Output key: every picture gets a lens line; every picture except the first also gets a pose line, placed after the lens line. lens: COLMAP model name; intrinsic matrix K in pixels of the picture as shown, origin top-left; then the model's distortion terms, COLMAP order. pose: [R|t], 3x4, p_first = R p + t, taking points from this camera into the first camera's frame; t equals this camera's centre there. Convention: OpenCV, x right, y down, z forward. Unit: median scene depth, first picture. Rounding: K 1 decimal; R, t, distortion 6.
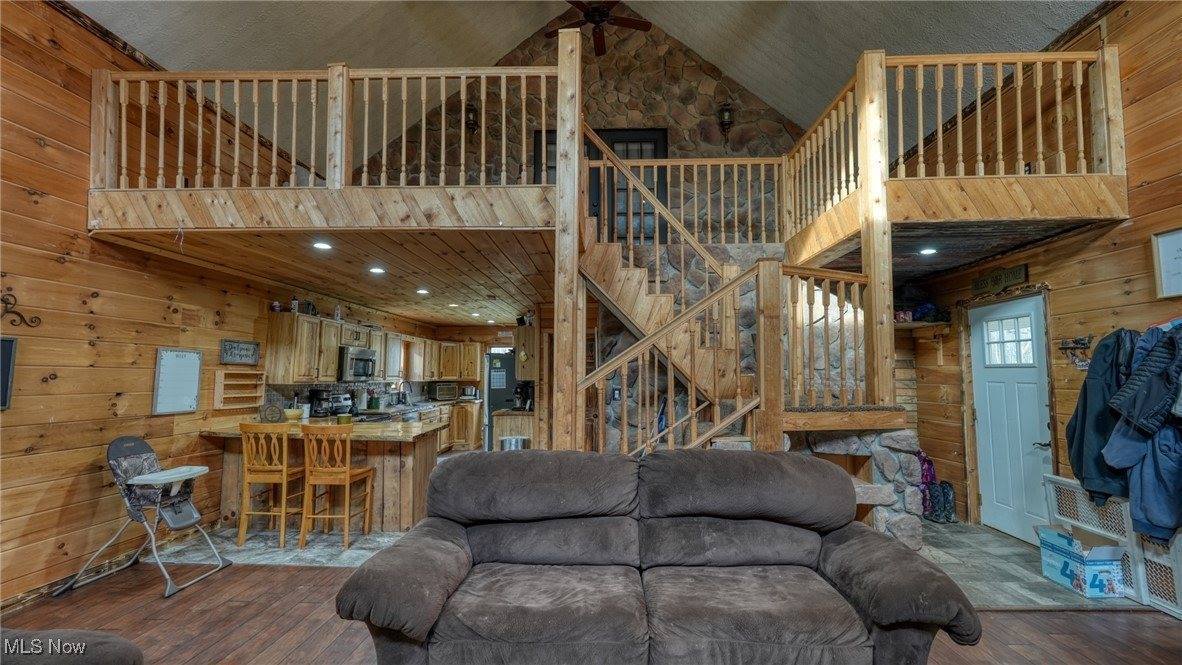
lens RADIAL K [[517.9, 0, 591.4], [0, 517.9, 337.3], [0, 0, 1]] dist [-0.016791, 0.007573]
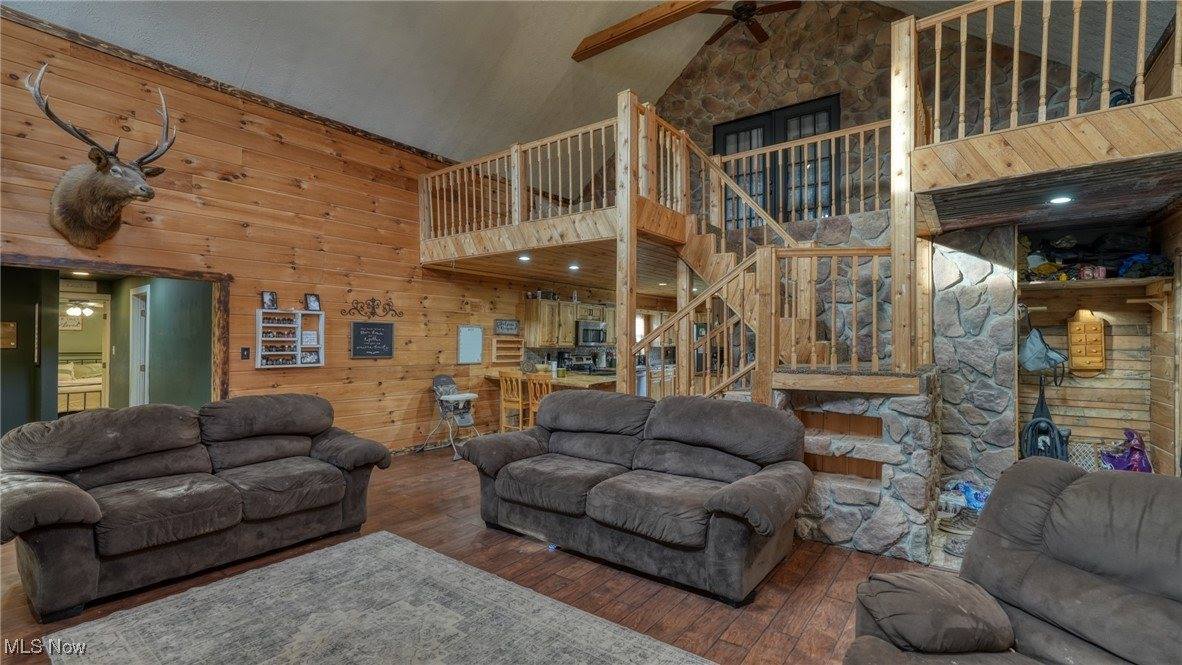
lens RADIAL K [[517.9, 0, 594.8], [0, 517.9, 340.2], [0, 0, 1]] dist [-0.016791, 0.007573]
pose [[0.820874, 0.001725, -0.571107, 0.505450], [0.038368, 0.997570, 0.058161, -0.013292], [0.569820, -0.069655, 0.818812, -0.161592]]
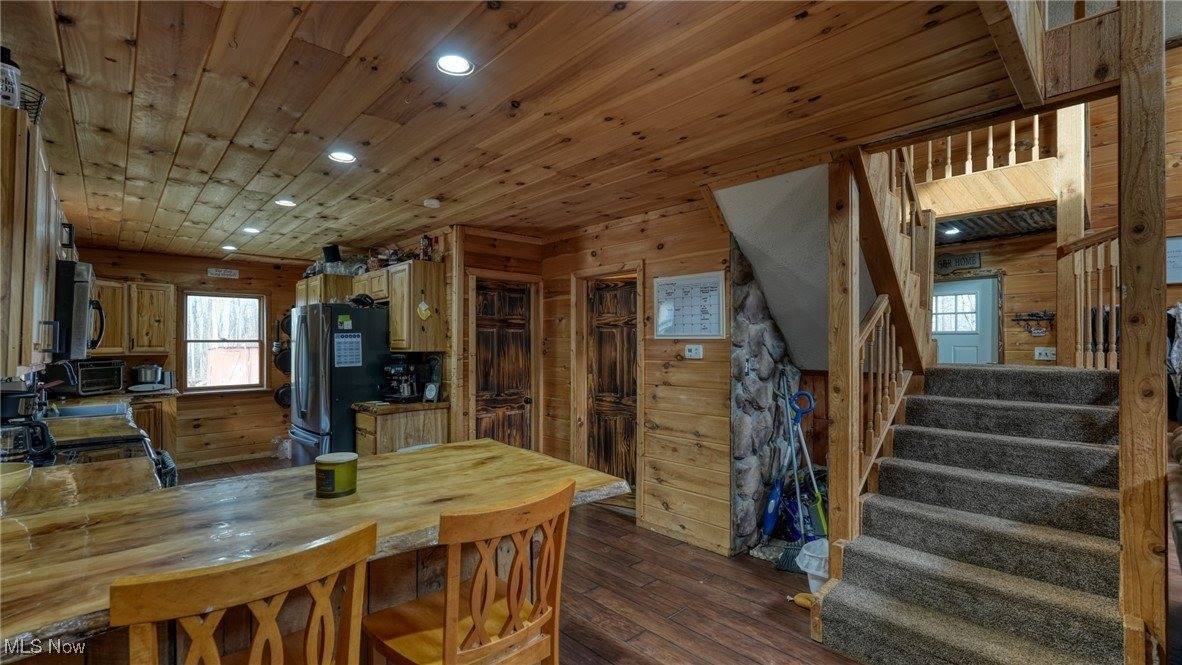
lens RADIAL K [[517.9, 0, 592.6], [0, 517.9, 338.5], [0, 0, 1]] dist [-0.016791, 0.007573]
pose [[0.699979, 0.001104, 0.714162, -0.704394], [-0.046453, 0.997951, 0.043988, 0.054929], [-0.712651, -0.063966, 0.698597, 0.743401]]
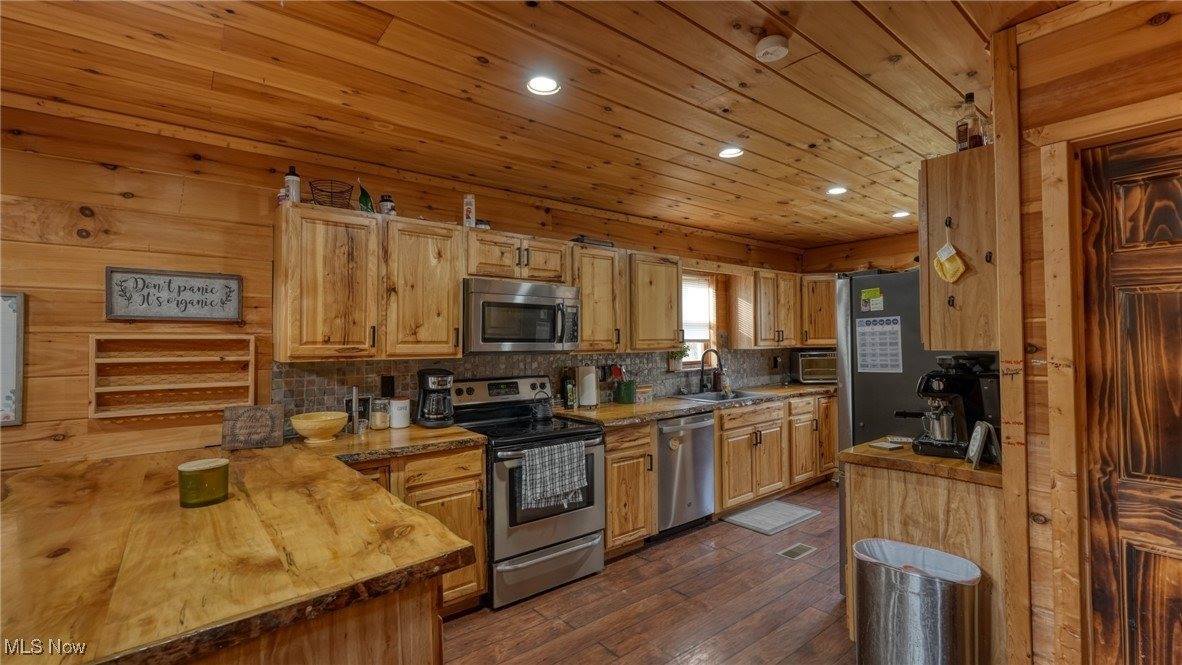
lens RADIAL K [[517.9, 0, 592.9], [0, 517.9, 334.0], [0, 0, 1]] dist [-0.016791, 0.007573]
pose [[0.659565, -0.019285, -0.751400, -0.086084], [0.068427, 0.997060, 0.034474, 0.086314], [0.748527, -0.074154, 0.658945, 1.130678]]
